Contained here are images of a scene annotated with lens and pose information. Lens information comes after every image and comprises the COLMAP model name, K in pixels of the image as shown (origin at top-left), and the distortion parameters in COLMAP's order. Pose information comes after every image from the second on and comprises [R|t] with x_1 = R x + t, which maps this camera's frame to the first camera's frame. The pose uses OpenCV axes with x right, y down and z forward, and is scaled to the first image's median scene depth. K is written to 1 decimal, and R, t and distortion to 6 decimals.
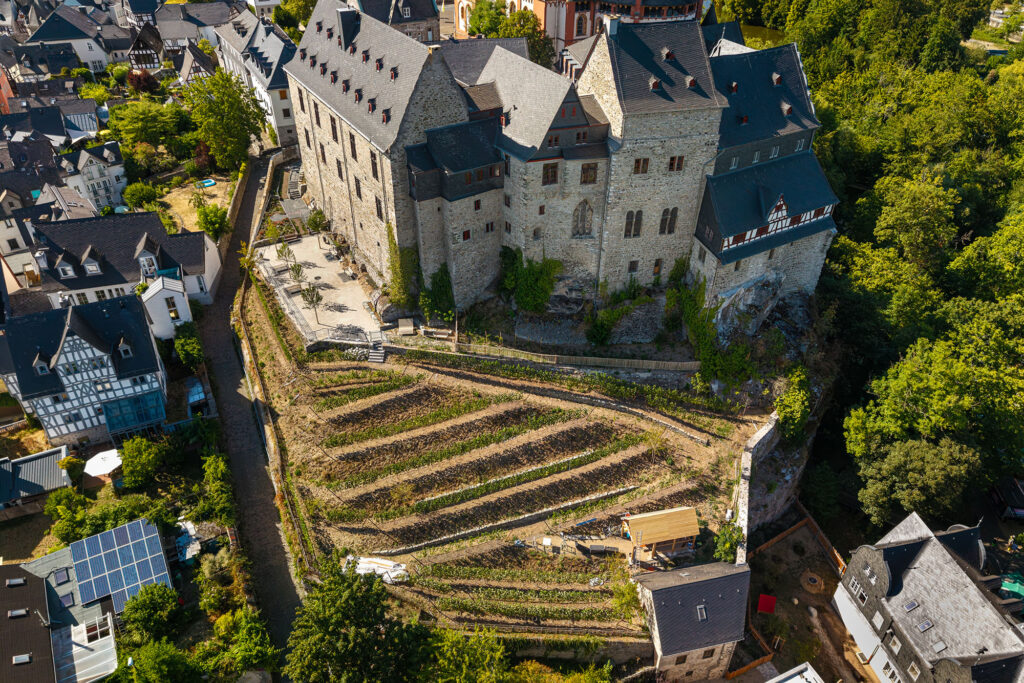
lens RADIAL K [[693.1, 0, 521.0], [0, 693.1, 345.5], [0, 0, 1]] dist [0.024093, -0.017451]
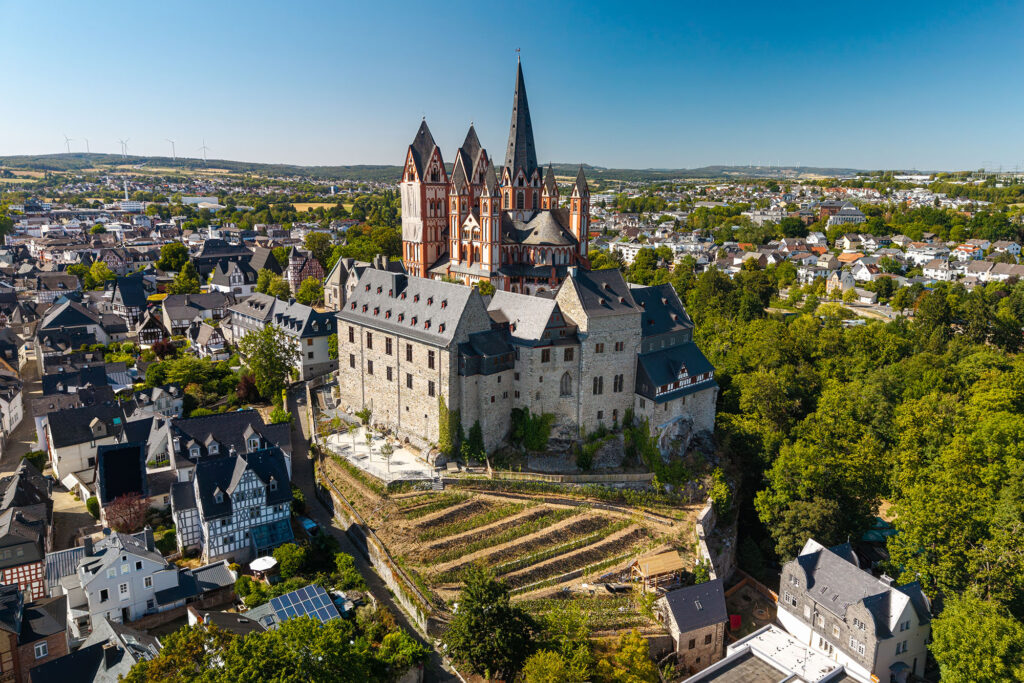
lens RADIAL K [[731.8, 0, 505.3], [0, 731.8, 344.3], [0, 0, 1]] dist [0.041676, -0.015415]
pose [[0.982080, -0.048677, 0.182068, -0.342071], [0.117586, 0.913233, -0.390102, 0.361933], [-0.147281, 0.404520, 0.902592, -0.503230]]
